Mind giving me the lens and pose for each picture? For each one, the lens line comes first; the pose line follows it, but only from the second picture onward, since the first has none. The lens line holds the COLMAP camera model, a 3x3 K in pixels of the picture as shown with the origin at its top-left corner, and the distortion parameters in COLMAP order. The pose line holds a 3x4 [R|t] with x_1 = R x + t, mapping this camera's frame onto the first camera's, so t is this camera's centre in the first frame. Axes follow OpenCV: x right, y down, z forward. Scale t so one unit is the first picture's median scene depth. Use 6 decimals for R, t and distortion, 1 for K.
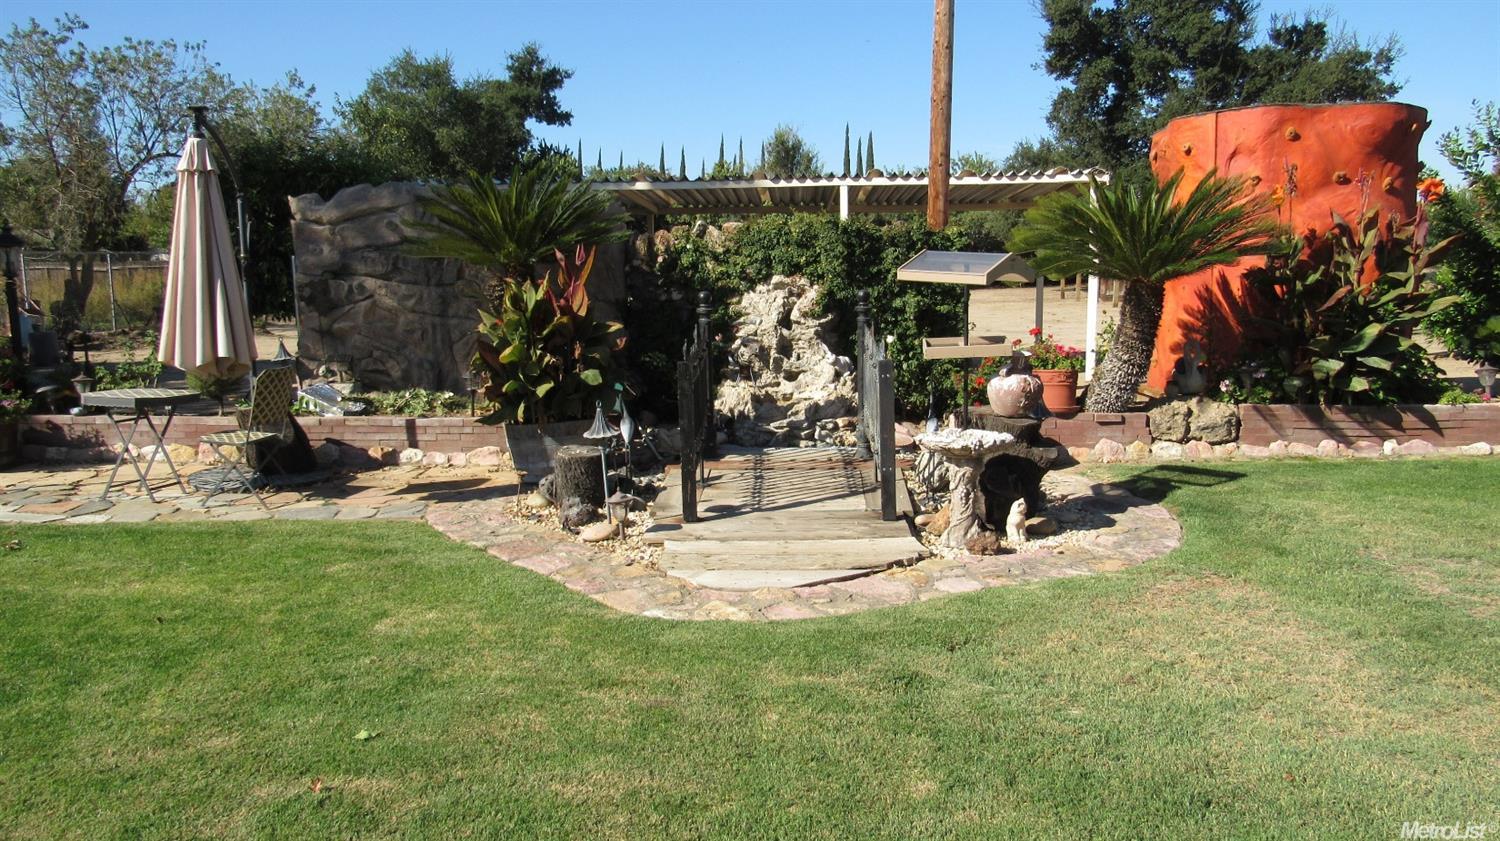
lens RADIAL K [[1093.8, 0, 748.7], [0, 1093.8, 421.4], [0, 0, 1]] dist [-0.002779, 0.000023]
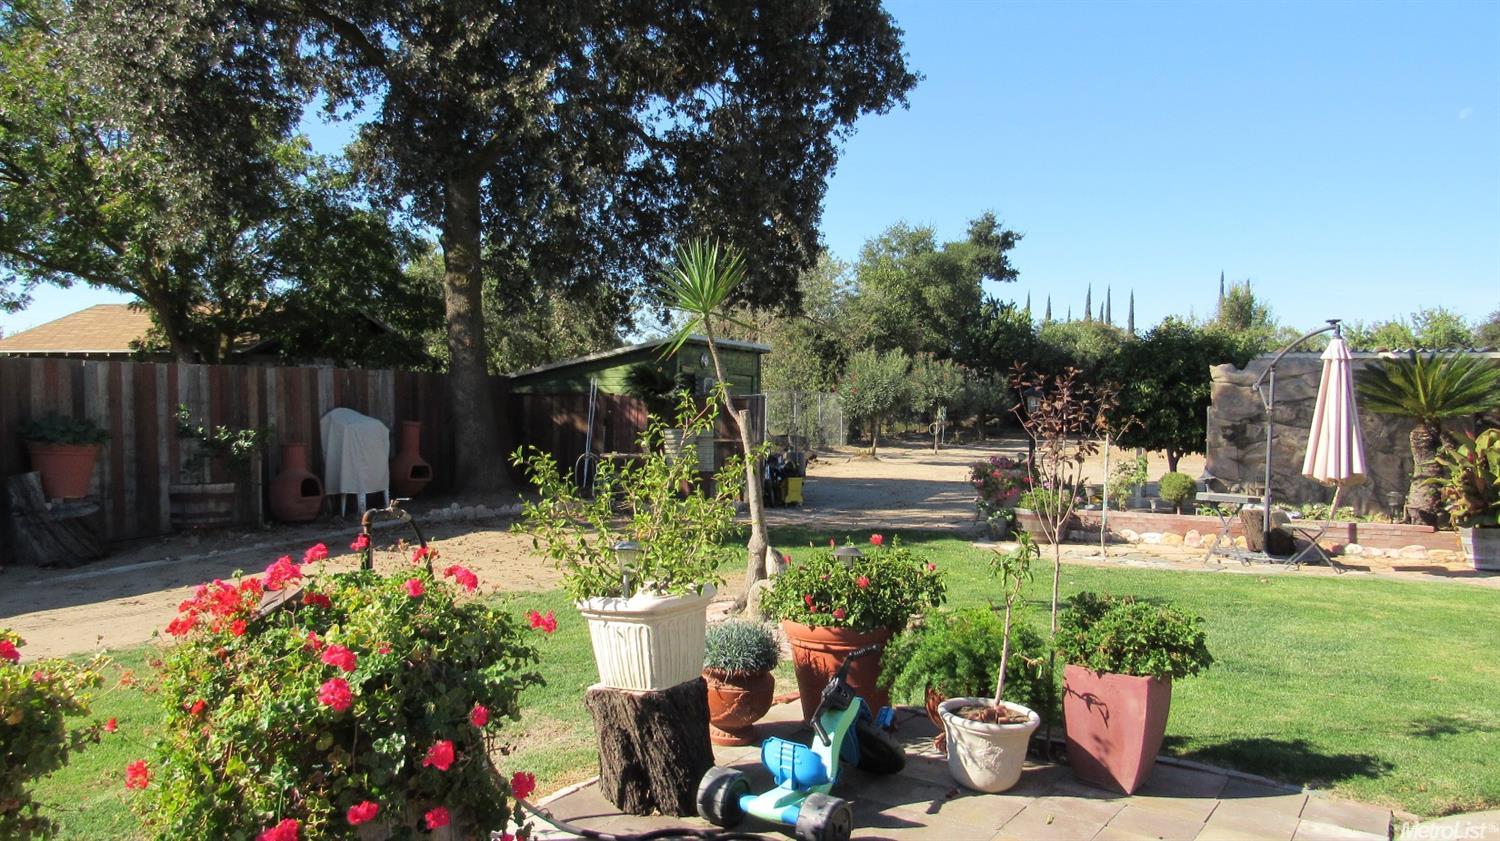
lens RADIAL K [[1116.6, 0, 750.8], [0, 1116.6, 418.9], [0, 0, 1]] dist [-0.007297, -0.001474]
pose [[0.966766, 0.027100, -0.254224, -0.161041], [-0.059891, 0.990703, -0.122149, 0.020057], [0.248550, 0.133315, 0.959401, -0.139207]]
